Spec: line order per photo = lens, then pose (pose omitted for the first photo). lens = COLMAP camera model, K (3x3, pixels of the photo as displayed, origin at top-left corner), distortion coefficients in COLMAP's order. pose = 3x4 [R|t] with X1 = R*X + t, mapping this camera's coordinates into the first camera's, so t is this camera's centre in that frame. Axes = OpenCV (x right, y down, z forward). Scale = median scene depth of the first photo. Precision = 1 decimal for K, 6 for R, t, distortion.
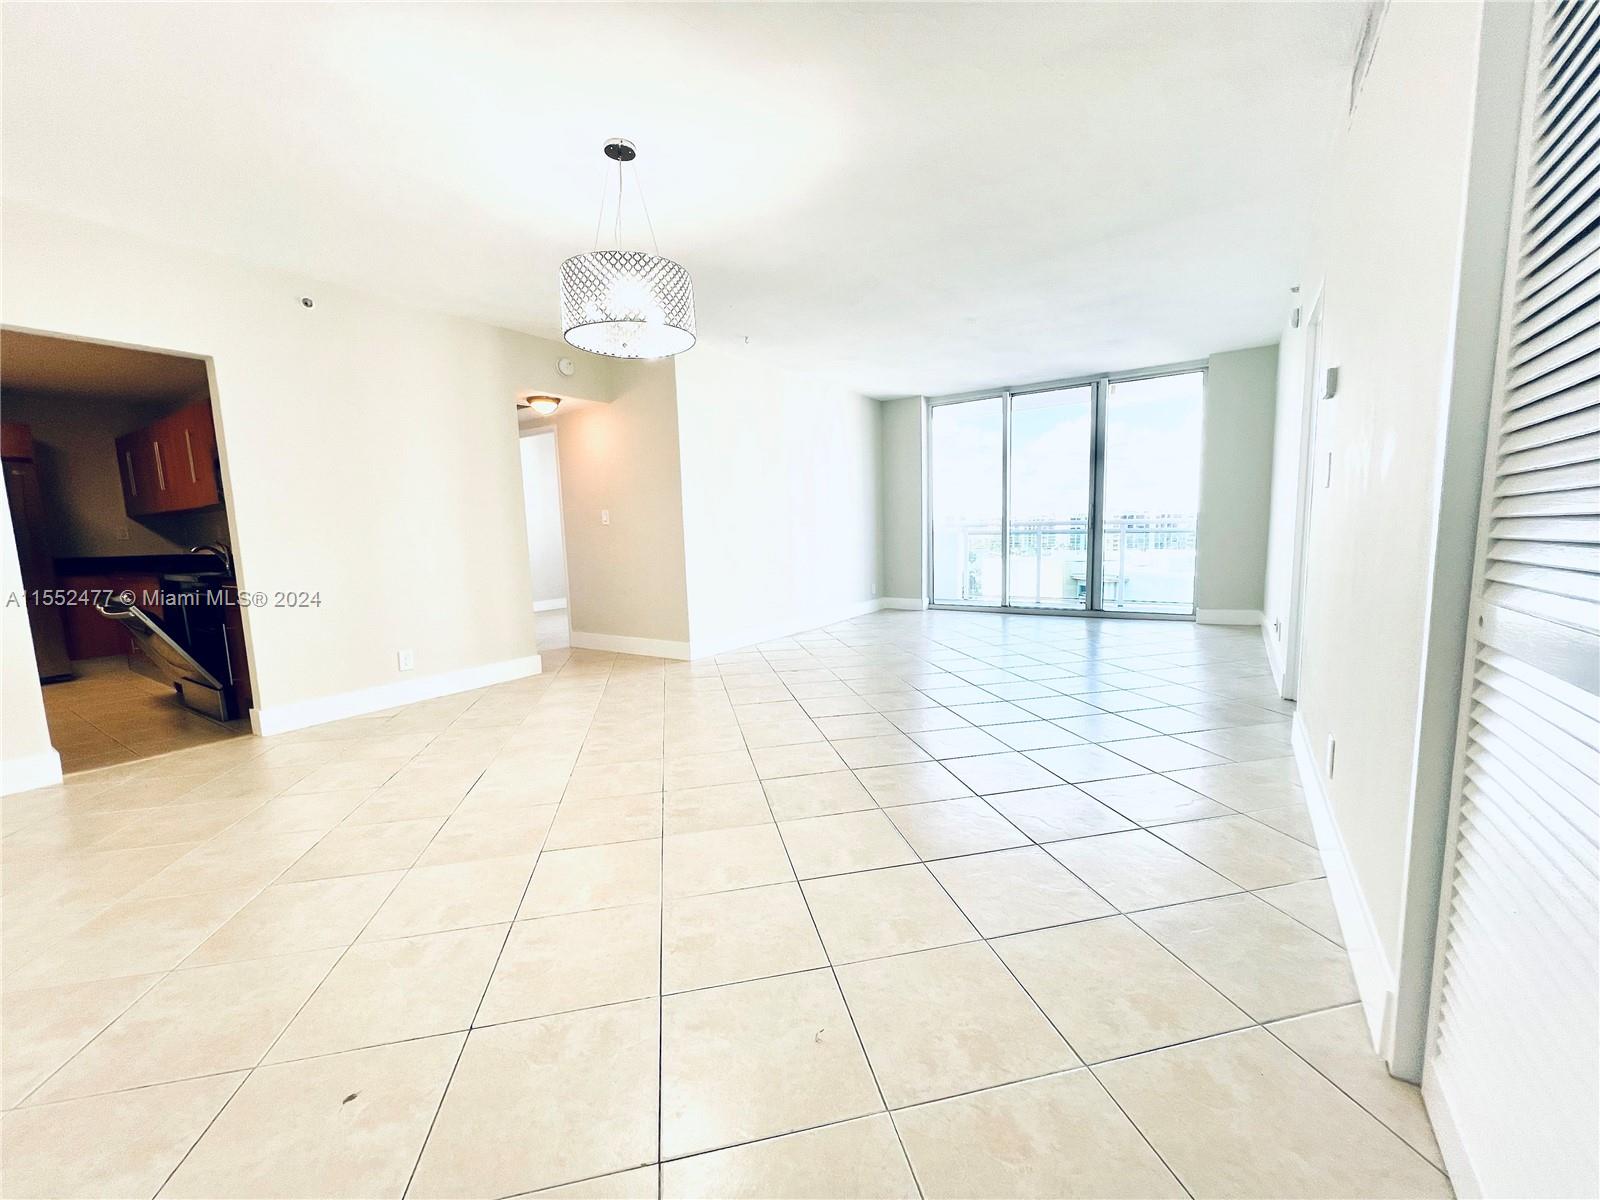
lens RADIAL K [[638.0, 0, 800.0], [0, 638.0, 600.0], [0, 0, 1]] dist [-0.000615, 0.000324]
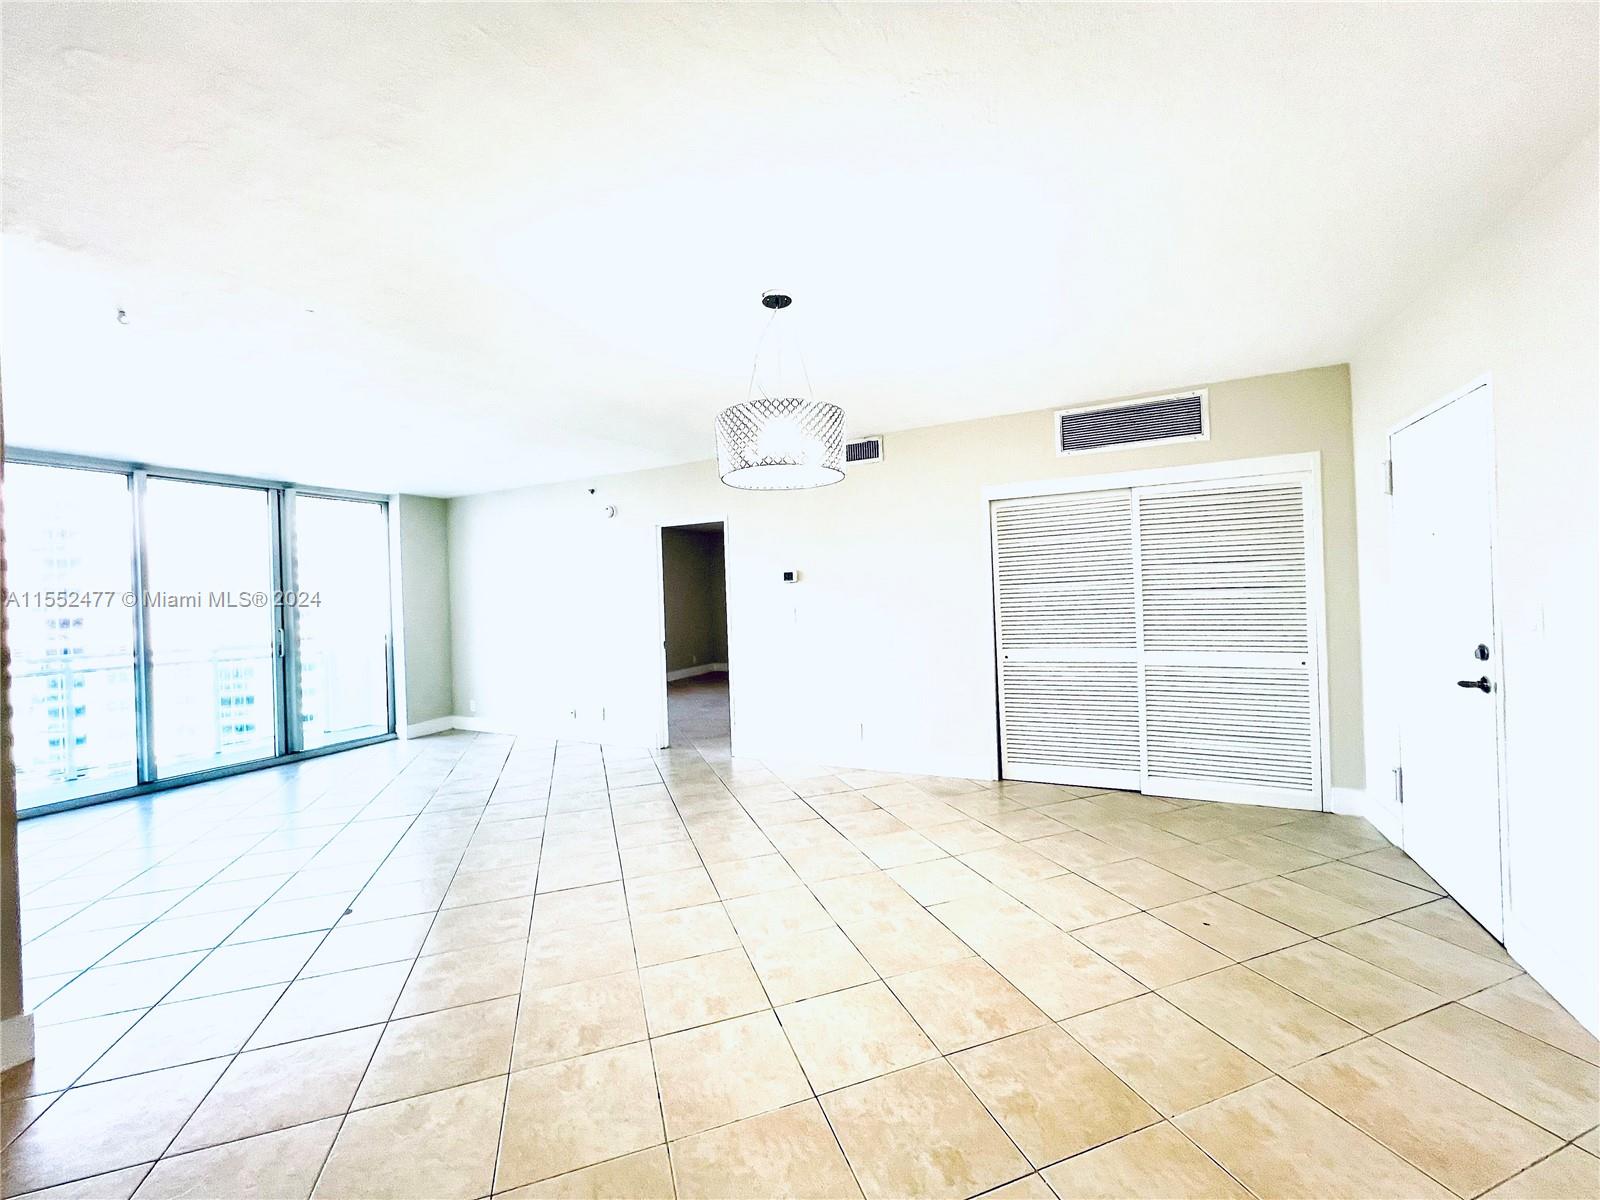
lens RADIAL K [[638.0, 0, 800.0], [0, 638.0, 600.0], [0, 0, 1]] dist [-0.000615, 0.000324]
pose [[-0.127403, 0.029807, 0.991403, -0.500982], [0.148848, 0.988803, -0.010601, -0.081866], [-0.980618, 0.146218, -0.130414, 0.460397]]
